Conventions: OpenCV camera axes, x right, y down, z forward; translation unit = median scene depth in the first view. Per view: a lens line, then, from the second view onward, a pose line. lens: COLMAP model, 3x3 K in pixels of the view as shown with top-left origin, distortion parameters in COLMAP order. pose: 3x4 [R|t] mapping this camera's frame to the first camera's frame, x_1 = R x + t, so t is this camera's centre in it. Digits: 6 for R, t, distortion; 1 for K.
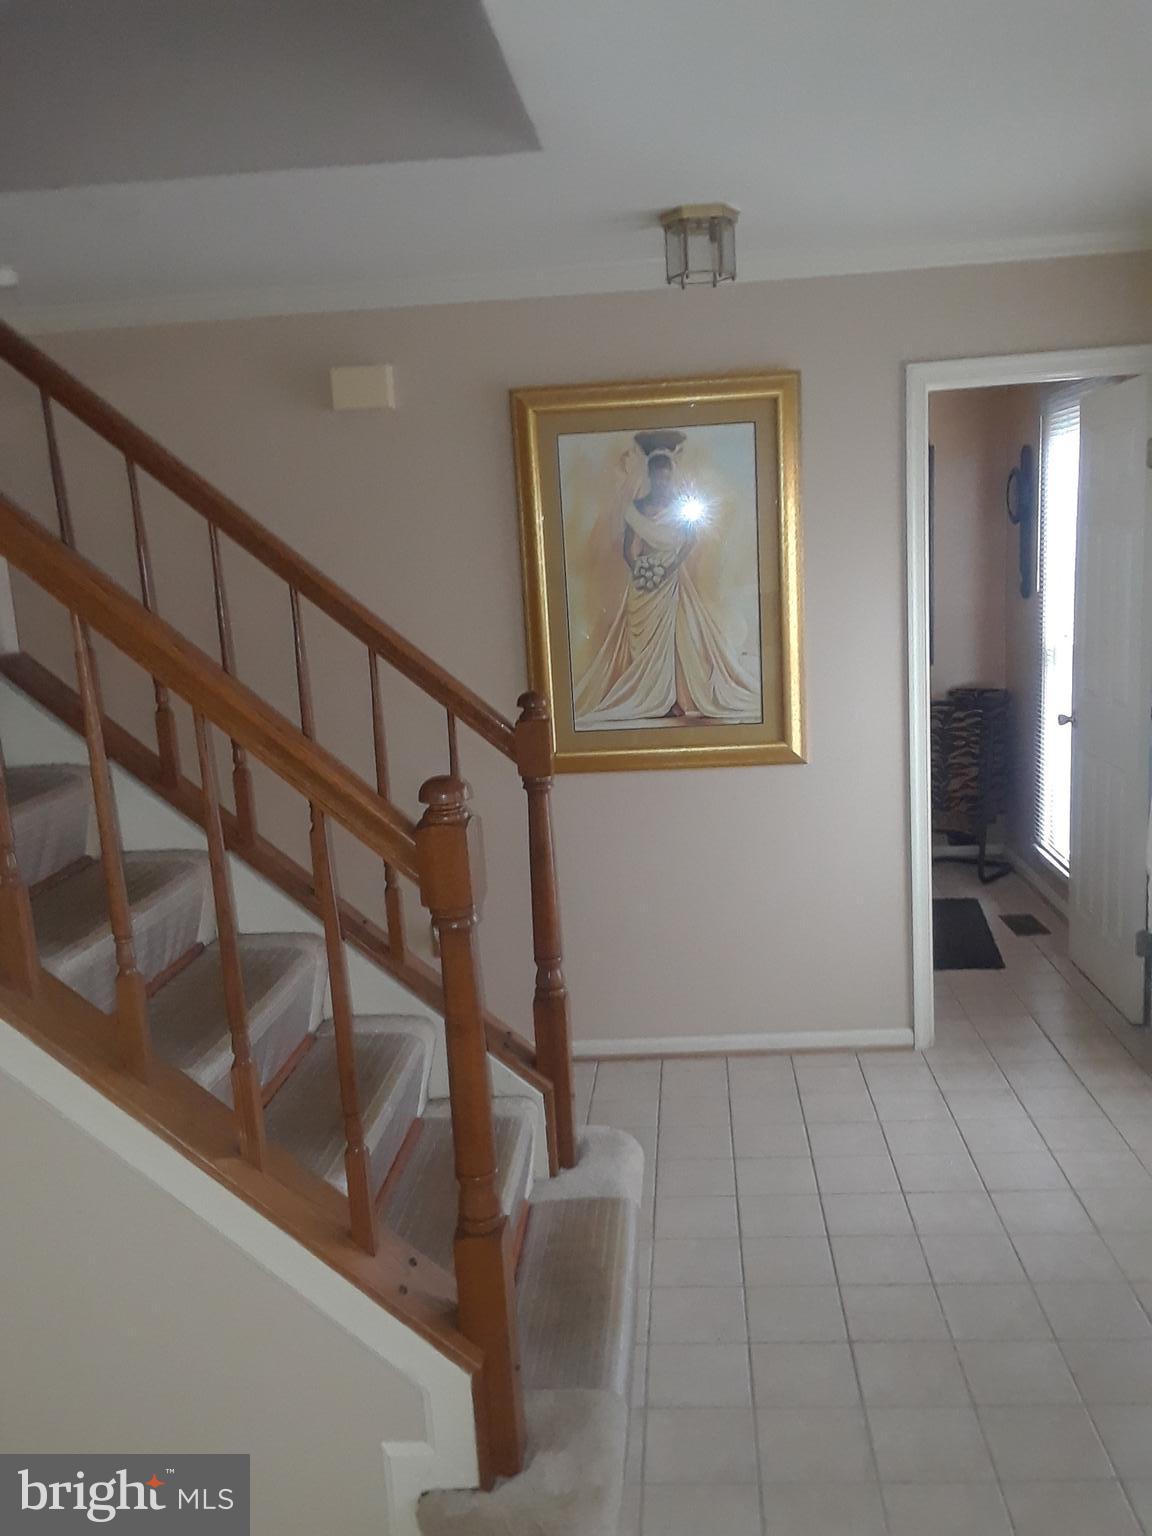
lens RADIAL K [[1331.8, 0, 577.7], [0, 1331.8, 773.3], [0, 0, 1]] dist [0.037596, 0.006715]
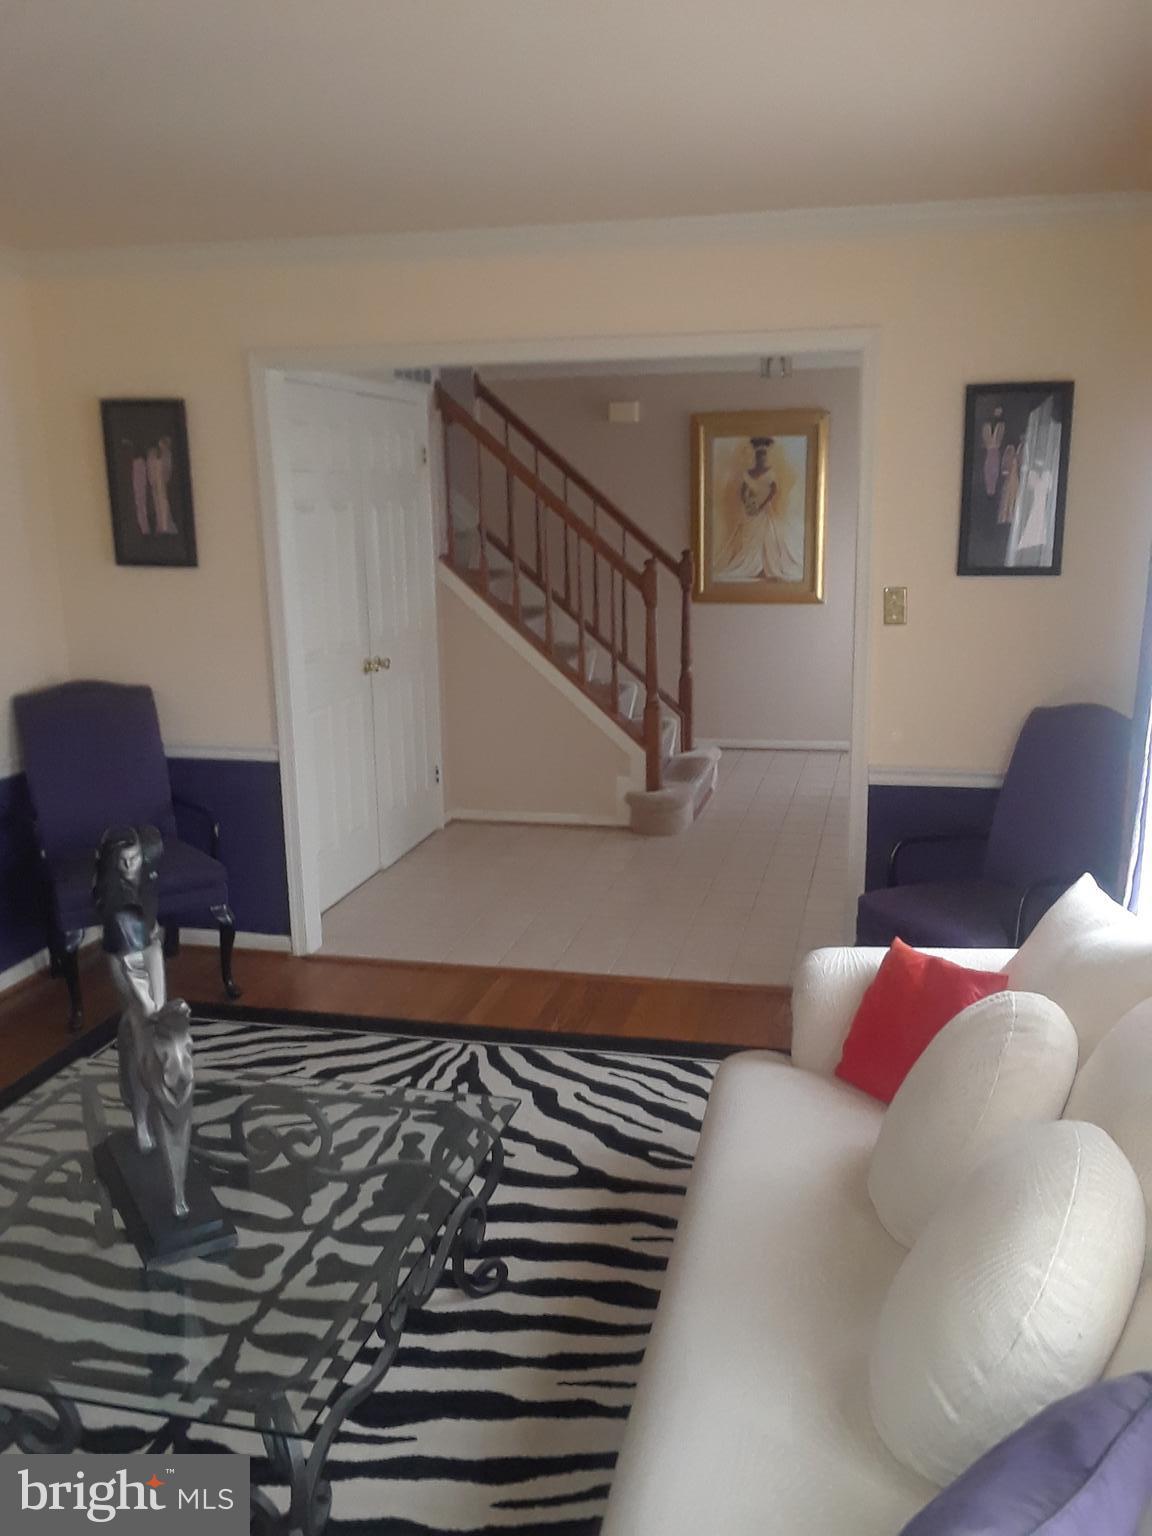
lens RADIAL K [[1331.8, 0, 577.0], [0, 1331.8, 768.1], [0, 0, 1]] dist [0.037596, 0.006715]
pose [[0.987583, 0.077797, -0.136479, 0.099920], [-0.071593, 0.996190, 0.049796, 0.175192], [0.139833, -0.039407, 0.989391, -1.126517]]
